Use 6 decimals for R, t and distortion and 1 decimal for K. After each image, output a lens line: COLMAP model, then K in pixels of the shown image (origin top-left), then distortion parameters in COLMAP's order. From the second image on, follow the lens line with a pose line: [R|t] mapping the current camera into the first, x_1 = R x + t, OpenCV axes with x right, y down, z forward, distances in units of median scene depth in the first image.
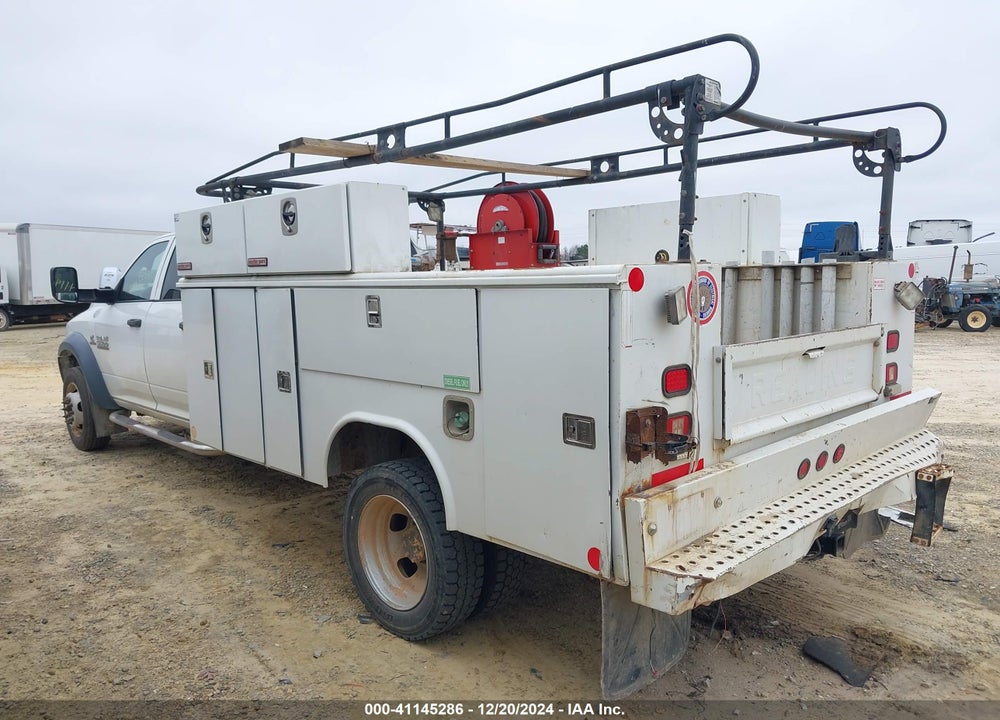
lens RADIAL K [[781.7, 0, 507.1], [0, 781.7, 363.7], [0, 0, 1]] dist [0.043131, -0.051217]
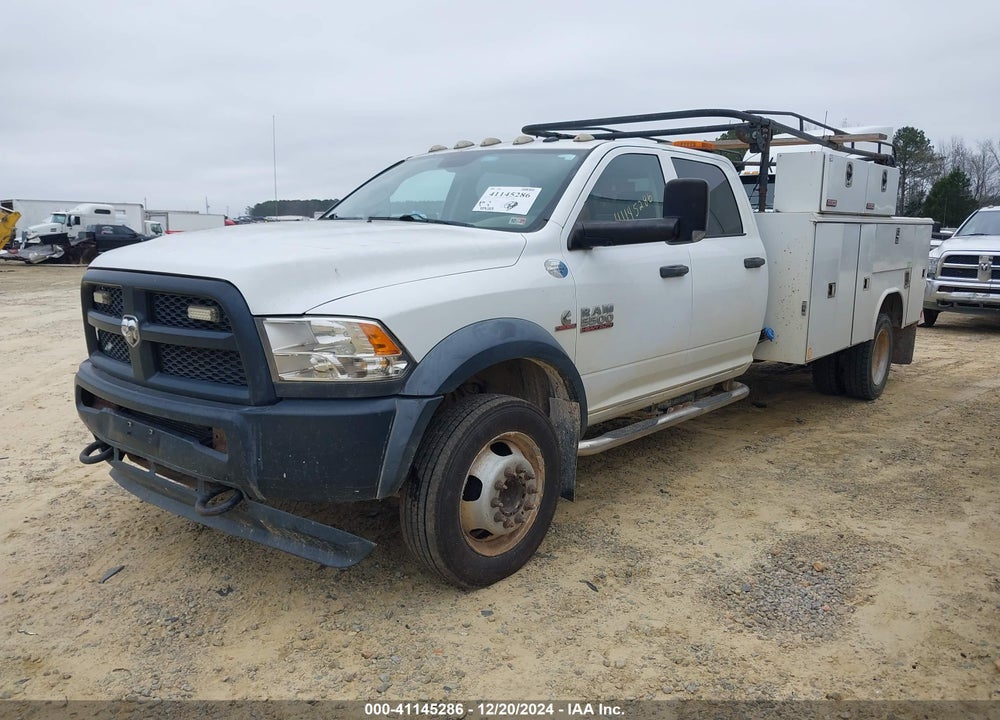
lens RADIAL K [[781.7, 0, 502.5], [0, 781.7, 366.8], [0, 0, 1]] dist [0.043131, -0.051217]
pose [[-0.110427, -0.158363, 0.981187, -1.916592], [0.107101, 0.979579, 0.170157, -0.173729], [-0.988097, 0.123876, -0.091211, 2.033910]]
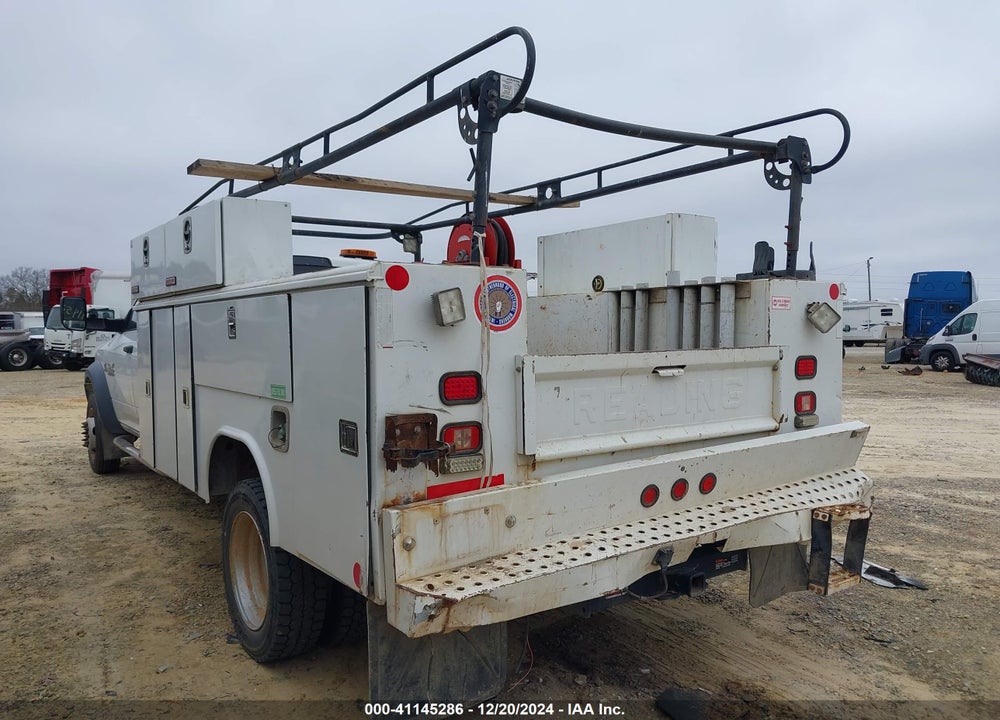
lens RADIAL K [[781.7, 0, 508.3], [0, 781.7, 364.5], [0, 0, 1]] dist [0.043131, -0.051217]
pose [[0.990075, 0.016583, -0.139556, 0.291460], [-0.025764, 0.997602, -0.064244, 0.037486], [0.138156, 0.067202, 0.988128, 0.055205]]
